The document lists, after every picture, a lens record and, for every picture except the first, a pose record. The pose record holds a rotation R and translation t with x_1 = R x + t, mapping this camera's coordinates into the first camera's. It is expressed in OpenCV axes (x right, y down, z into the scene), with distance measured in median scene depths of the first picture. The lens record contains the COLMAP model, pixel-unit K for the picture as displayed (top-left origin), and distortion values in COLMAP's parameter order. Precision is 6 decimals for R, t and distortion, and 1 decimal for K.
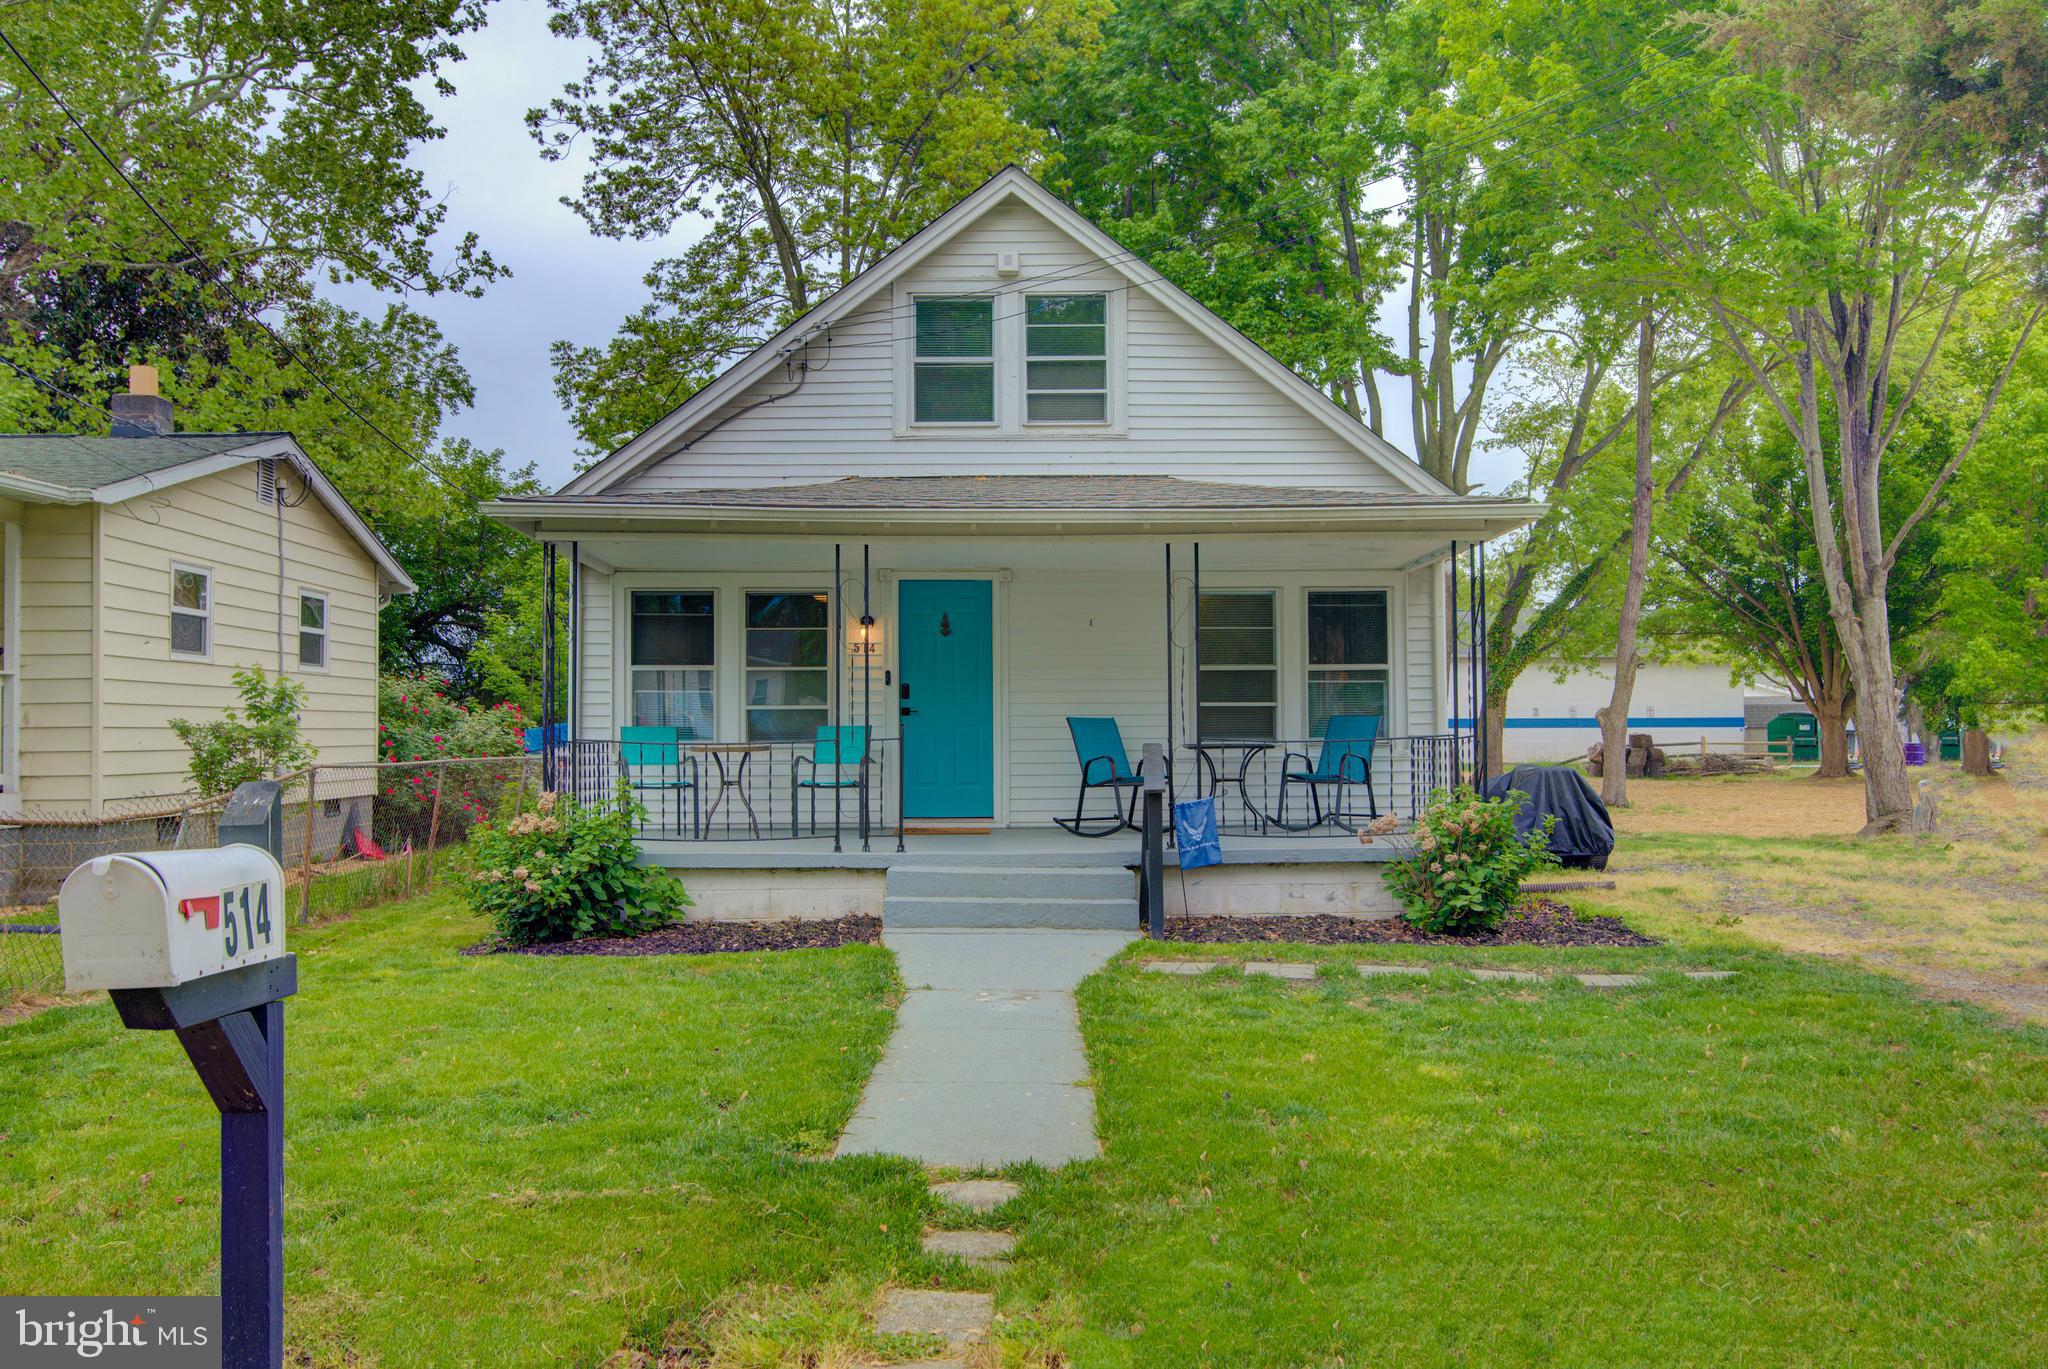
lens RADIAL K [[1550.1, 0, 1024.0], [0, 1550.1, 684.5], [0, 0, 1]] dist [-0.002124, -0.000274]
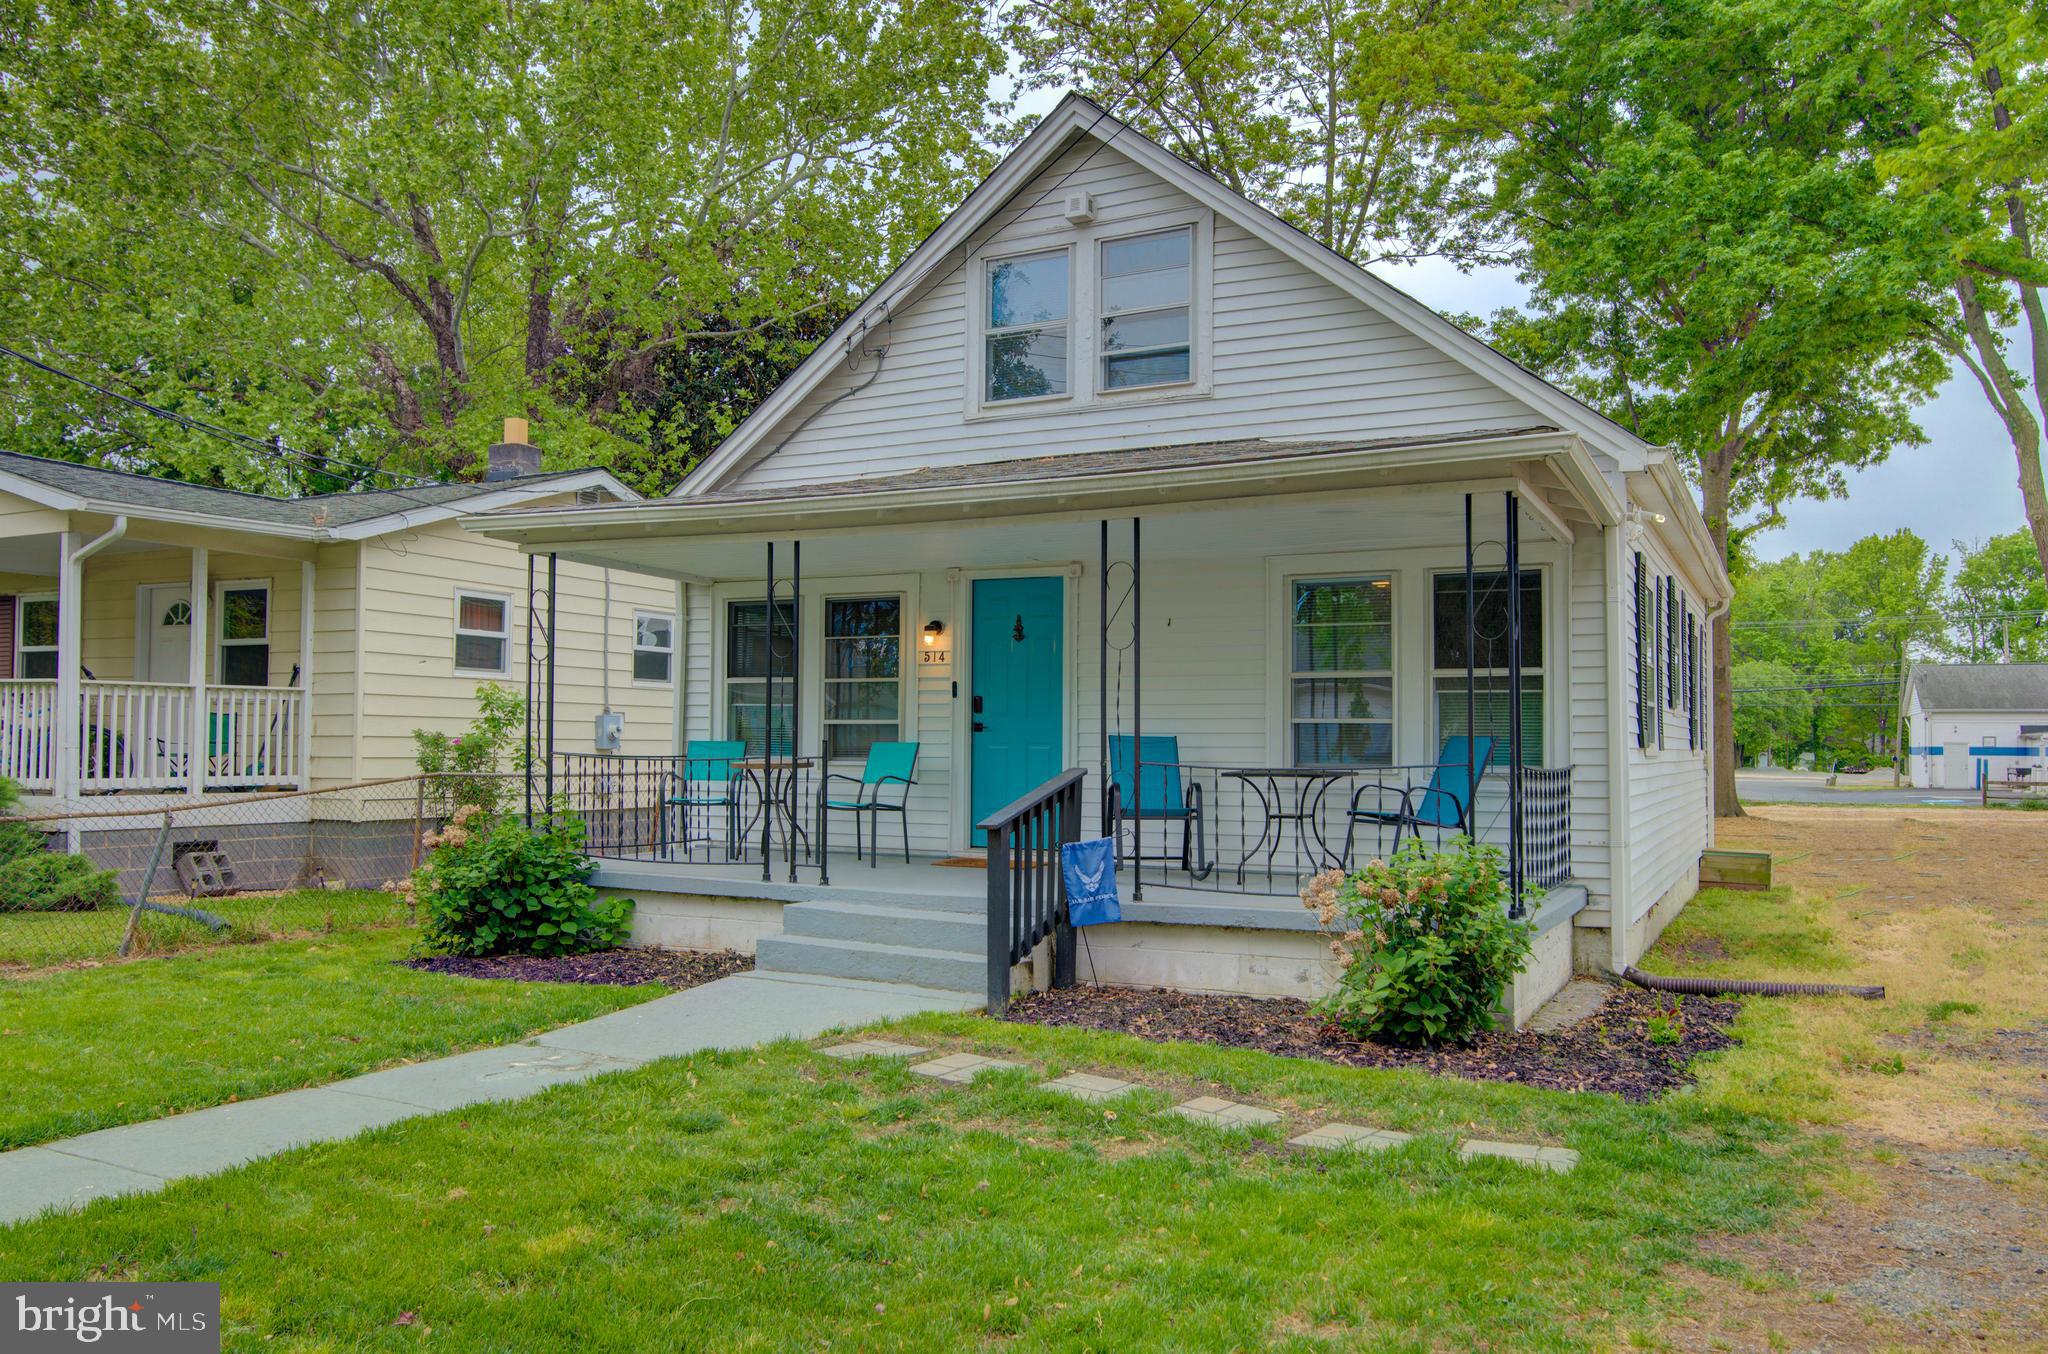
lens RADIAL K [[1561.2, 0, 1024.0], [0, 1561.2, 677.0], [0, 0, 1]] dist [-0.001548, -0.000374]
pose [[0.876713, -0.008787, -0.480933, 0.380974], [0.001032, 0.999865, -0.016387, 0.003342], [0.481012, 0.013870, 0.876604, 0.228722]]
